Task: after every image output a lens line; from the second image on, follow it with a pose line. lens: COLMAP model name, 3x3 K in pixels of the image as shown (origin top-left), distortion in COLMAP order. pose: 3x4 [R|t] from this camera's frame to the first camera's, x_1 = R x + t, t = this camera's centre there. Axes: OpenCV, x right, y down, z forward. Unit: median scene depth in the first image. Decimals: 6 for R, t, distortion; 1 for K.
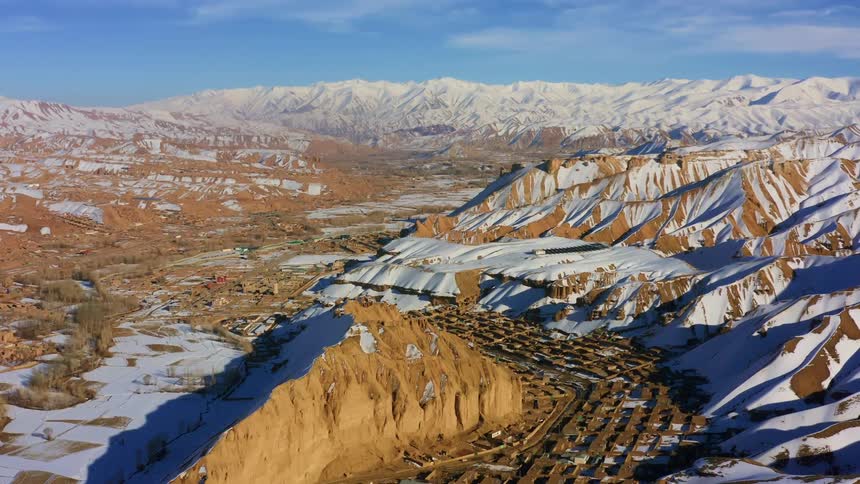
lens RADIAL K [[976.2, 0, 430.0], [0, 976.2, 242.0], [0, 0, 1]] dist [-0.183266, 0.002469]
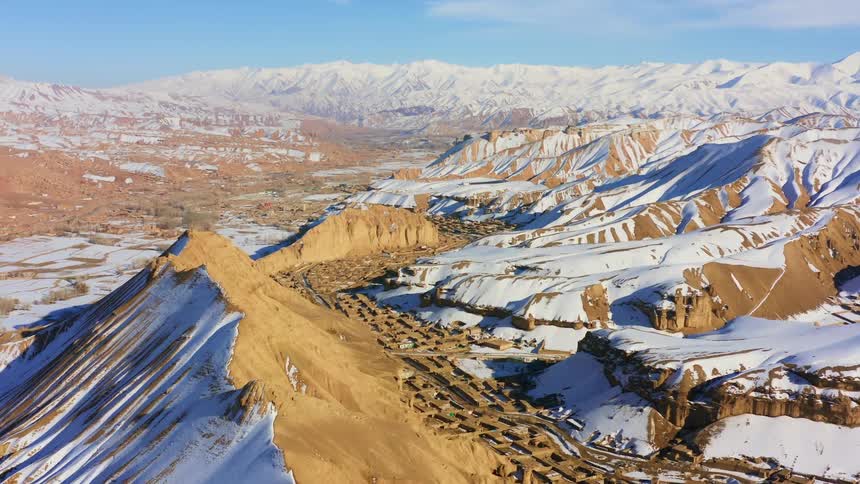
lens RADIAL K [[976.2, 0, 430.0], [0, 976.2, 242.0], [0, 0, 1]] dist [-0.183266, 0.002469]
pose [[0.999860, 0.002328, 0.016561, 0.004146], [-0.002647, 0.999811, 0.019284, 0.013060], [-0.016513, -0.019326, 0.999677, -0.110285]]
